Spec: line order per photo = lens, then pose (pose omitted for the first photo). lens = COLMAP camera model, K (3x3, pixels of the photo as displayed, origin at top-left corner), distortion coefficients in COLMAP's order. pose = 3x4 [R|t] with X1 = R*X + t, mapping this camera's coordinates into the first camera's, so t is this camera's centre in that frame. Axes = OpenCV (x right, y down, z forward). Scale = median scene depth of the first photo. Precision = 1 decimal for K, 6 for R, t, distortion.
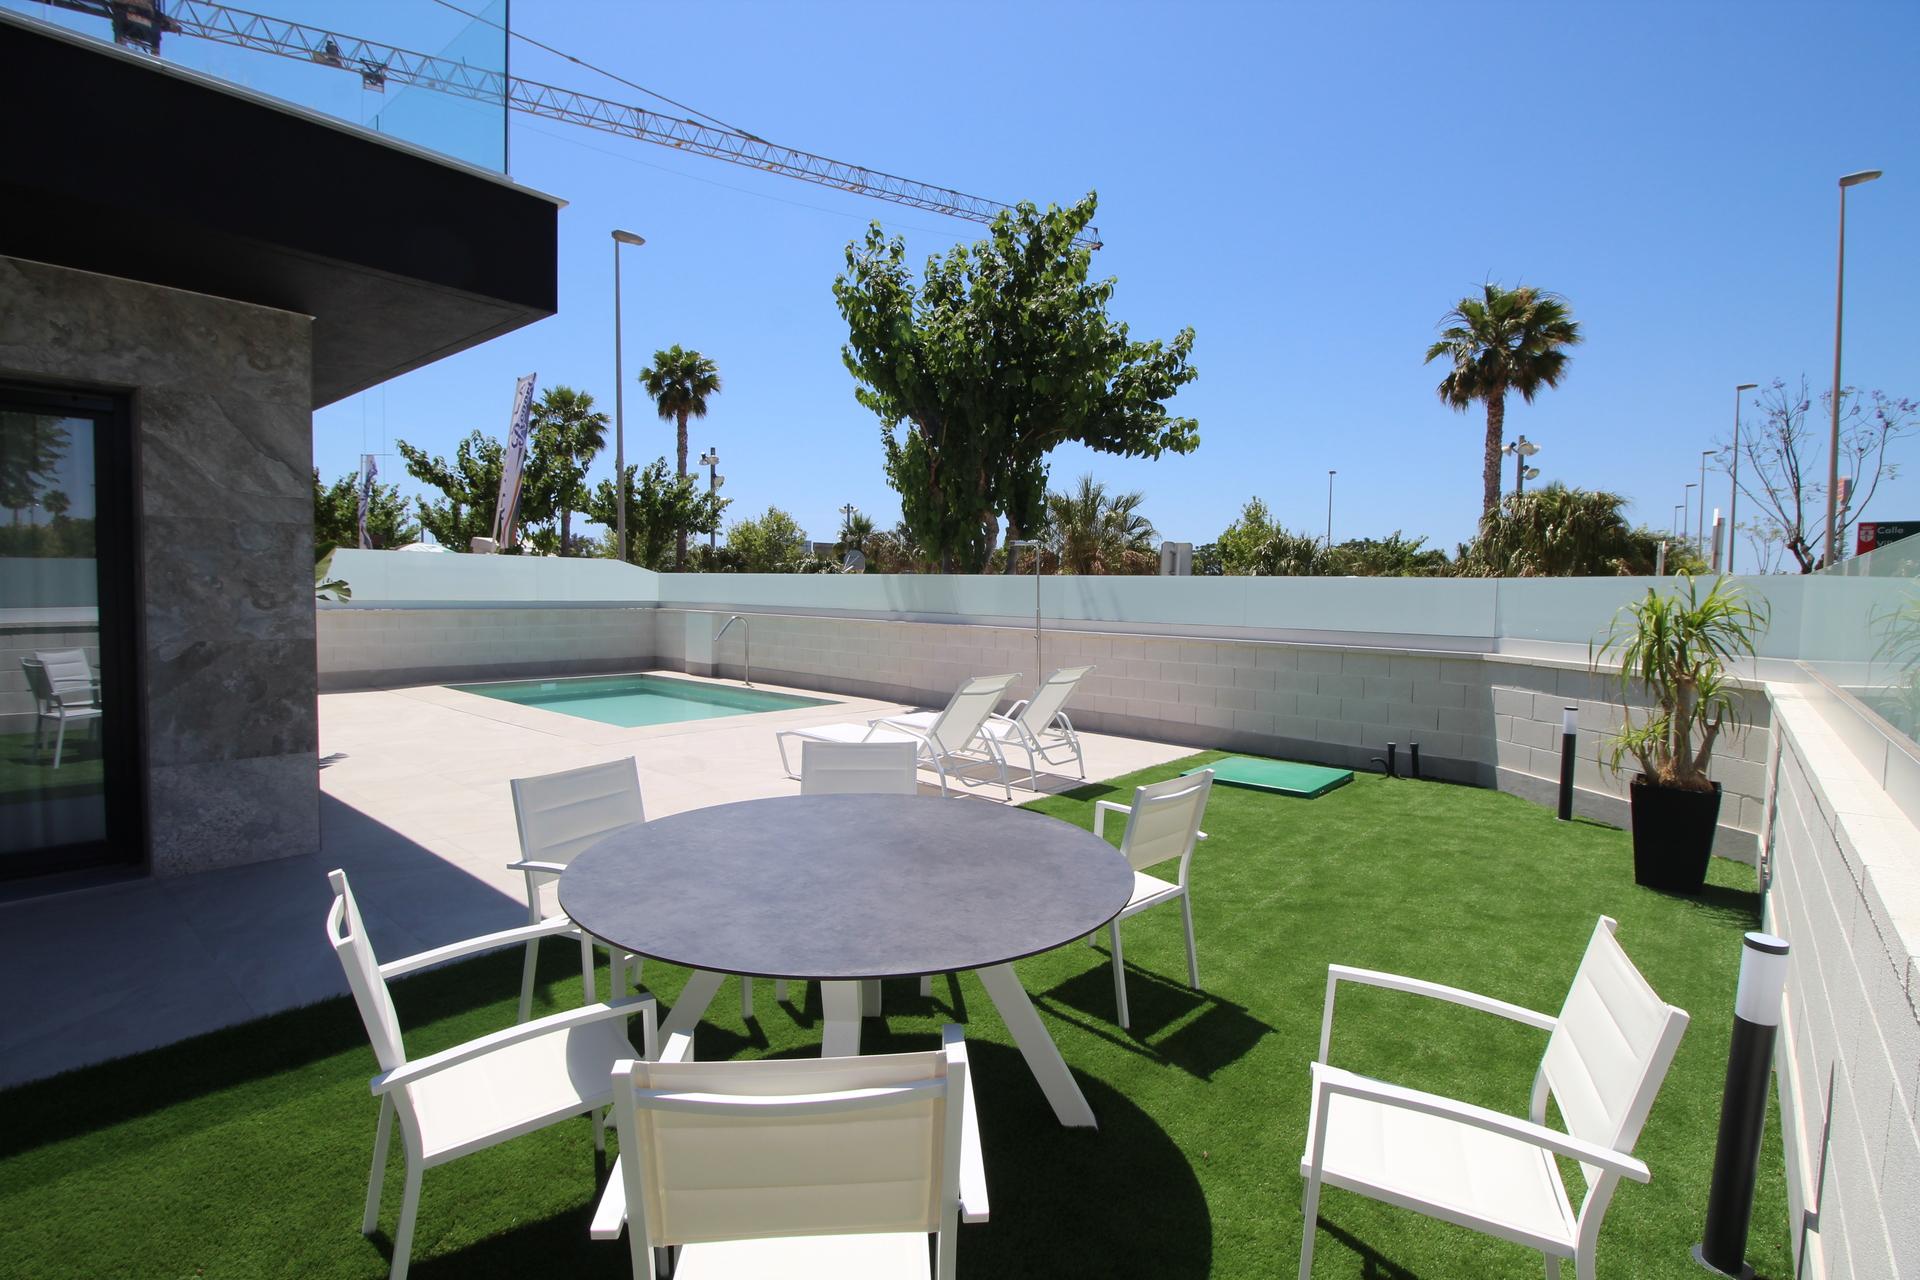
lens RADIAL K [[879.0, 0, 973.2], [0, 879.0, 648.4], [0, 0, 1]] dist [-0.017756, -0.006298]
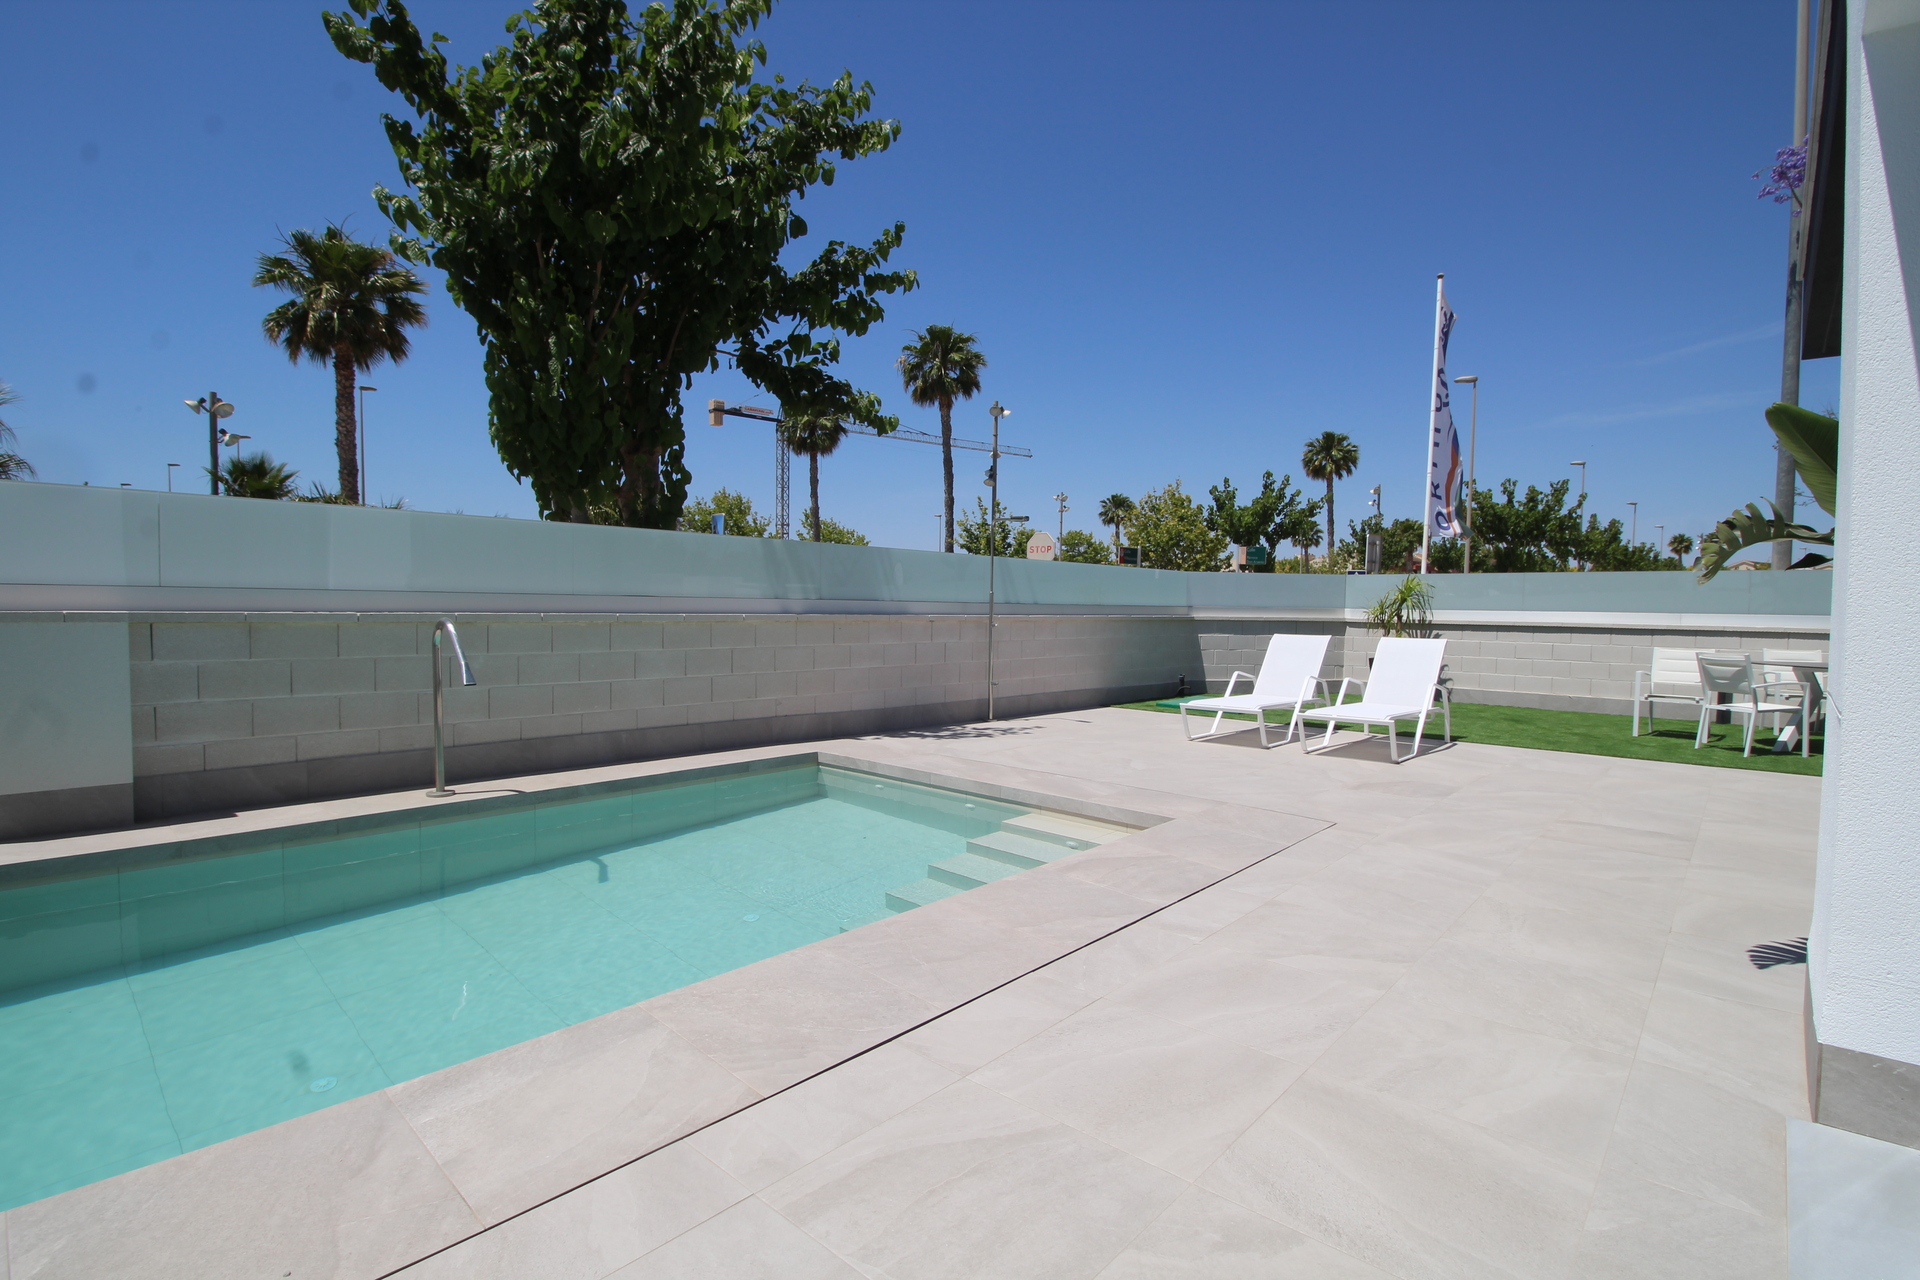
lens RADIAL K [[879.0, 0, 973.2], [0, 879.0, 648.4], [0, 0, 1]] dist [-0.017756, -0.006298]
pose [[0.031483, -0.066188, 0.997310, -0.960716], [0.049464, 0.996686, 0.064585, -0.053893], [-0.998280, 0.047297, 0.034652, 1.152612]]
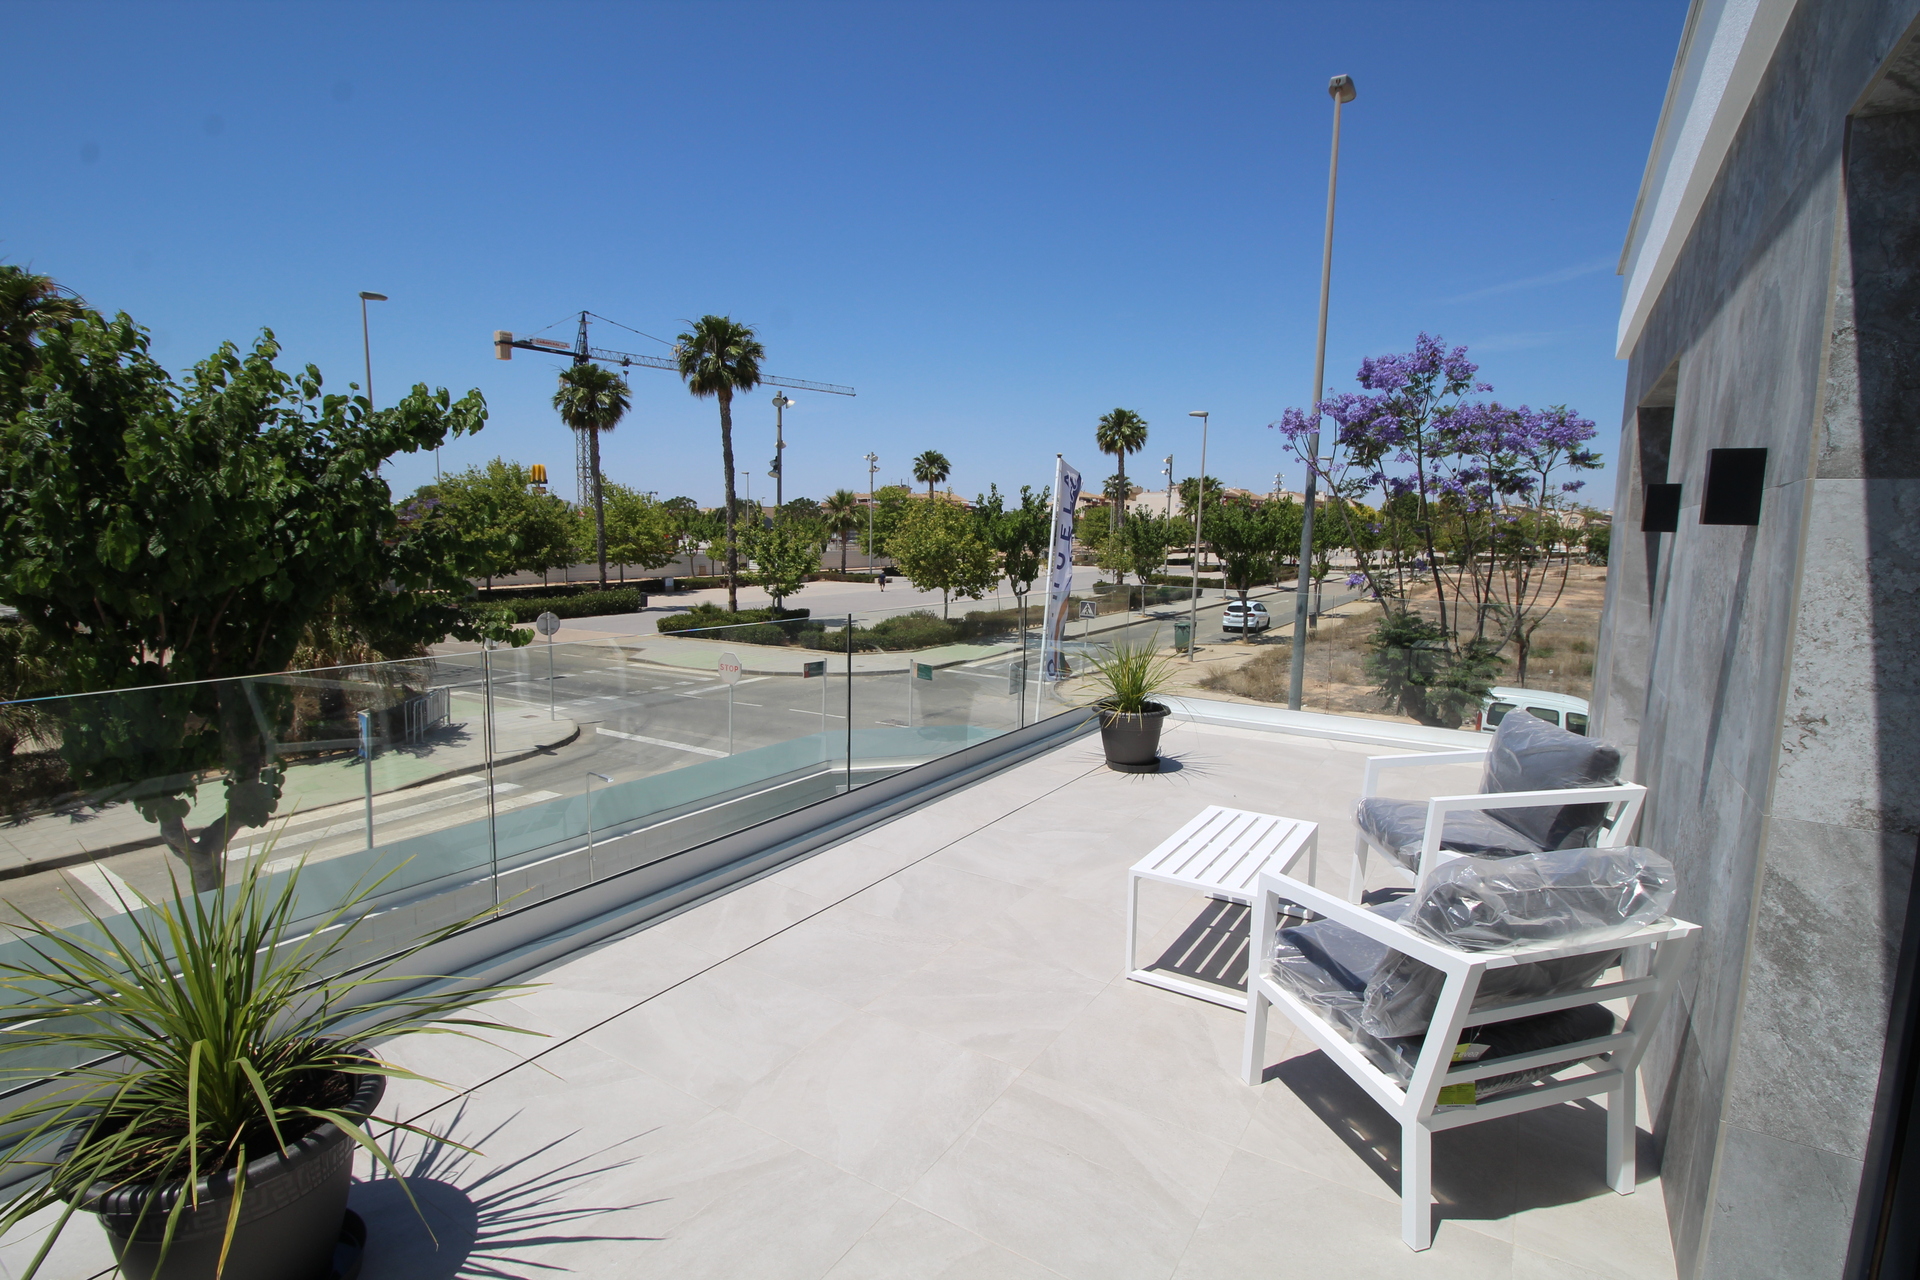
lens RADIAL K [[879.0, 0, 973.2], [0, 879.0, 648.4], [0, 0, 1]] dist [-0.017756, -0.006298]
pose [[-0.153051, -0.144427, 0.977607, -1.132273], [0.037570, 0.987697, 0.151799, -0.463284], [-0.987504, 0.059961, -0.145742, 0.806492]]
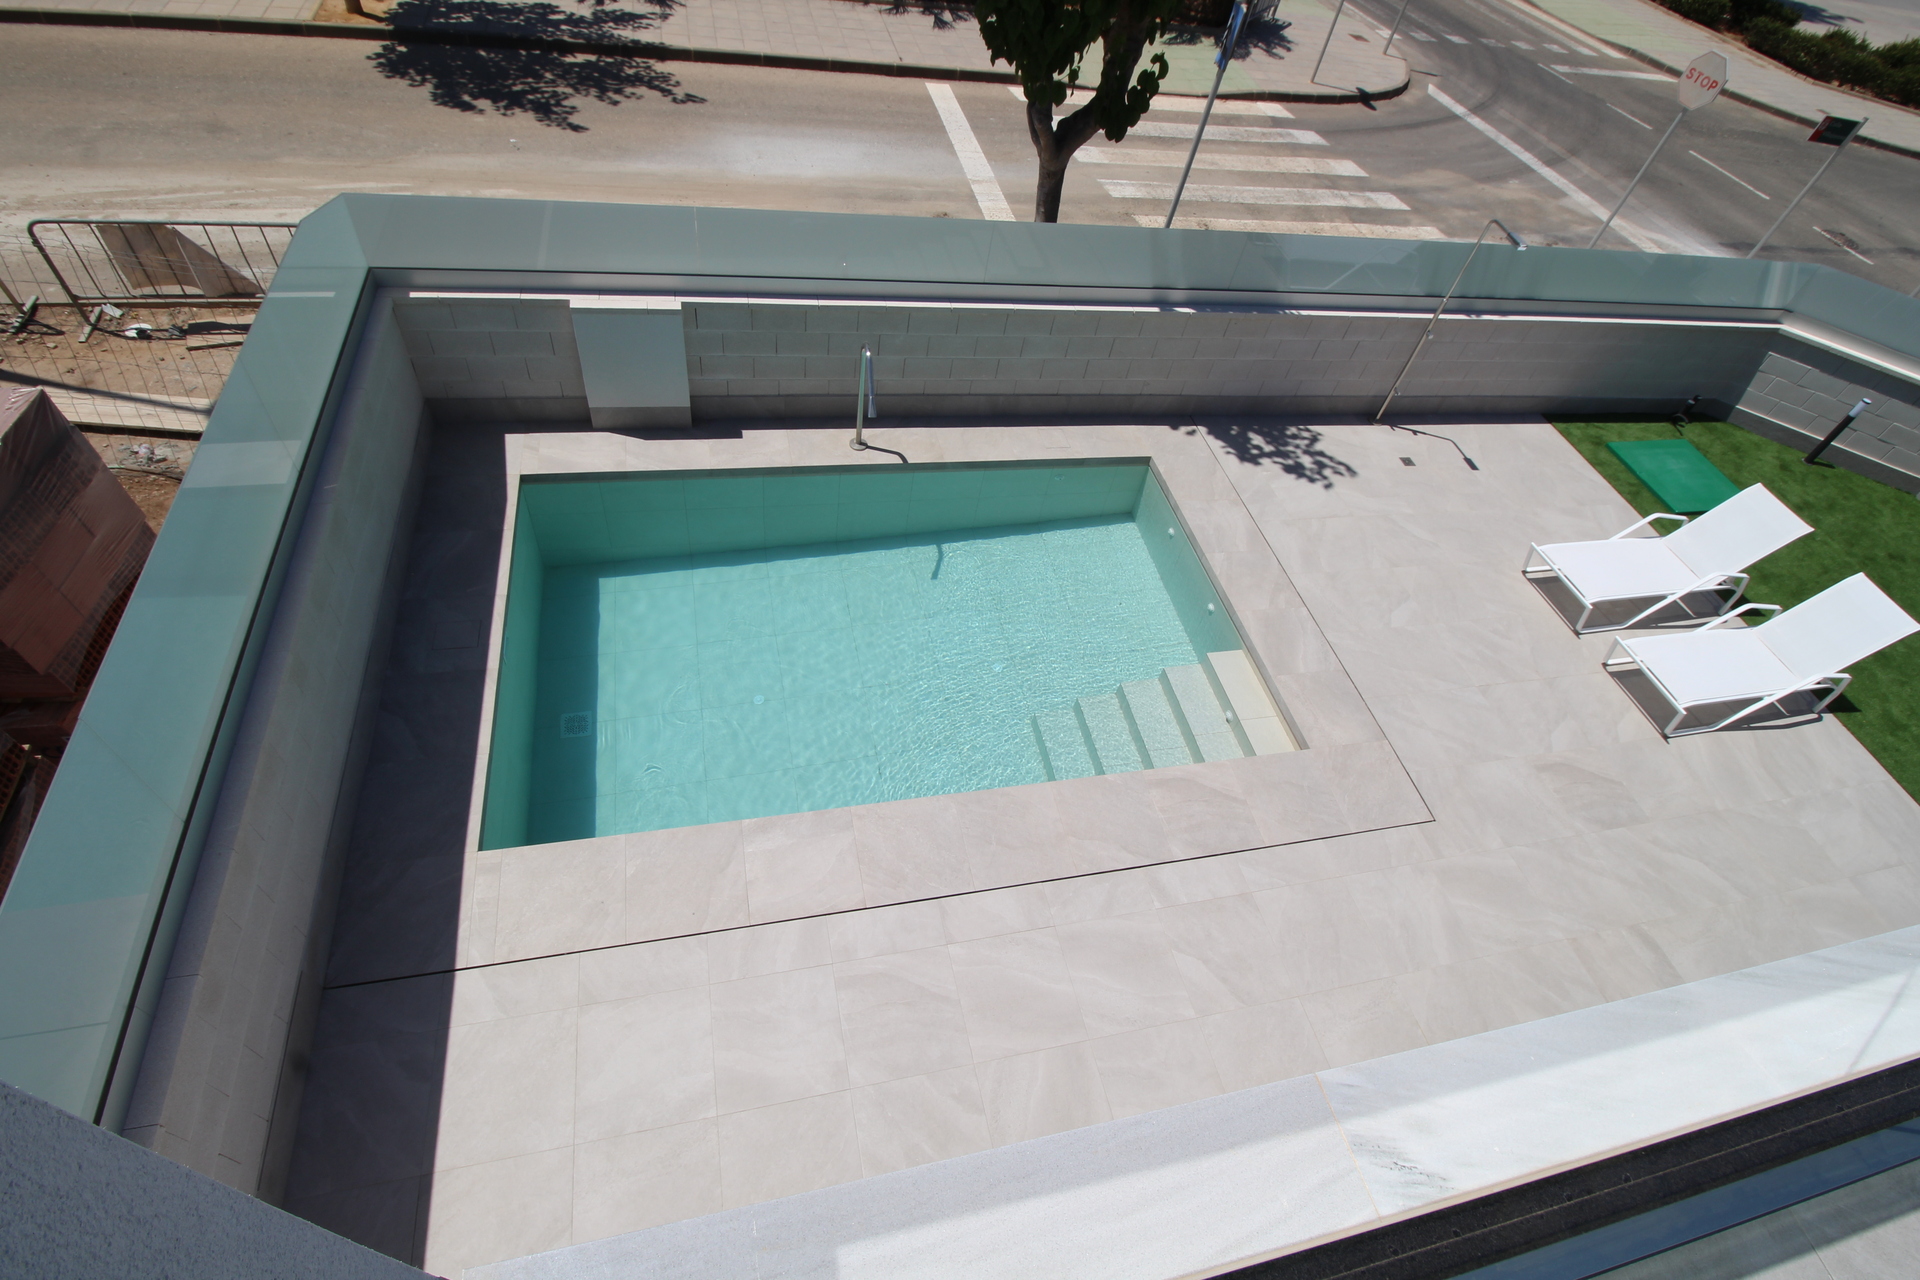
lens RADIAL K [[918.1, 0, 971.0], [0, 918.1, 629.8], [0, 0, 1]] dist [-0.001131, -0.012370]
pose [[0.598800, -0.552340, 0.579965, -0.936190], [-0.088186, 0.674269, 0.733202, -0.468351], [-0.796029, -0.490186, 0.355044, 1.051178]]
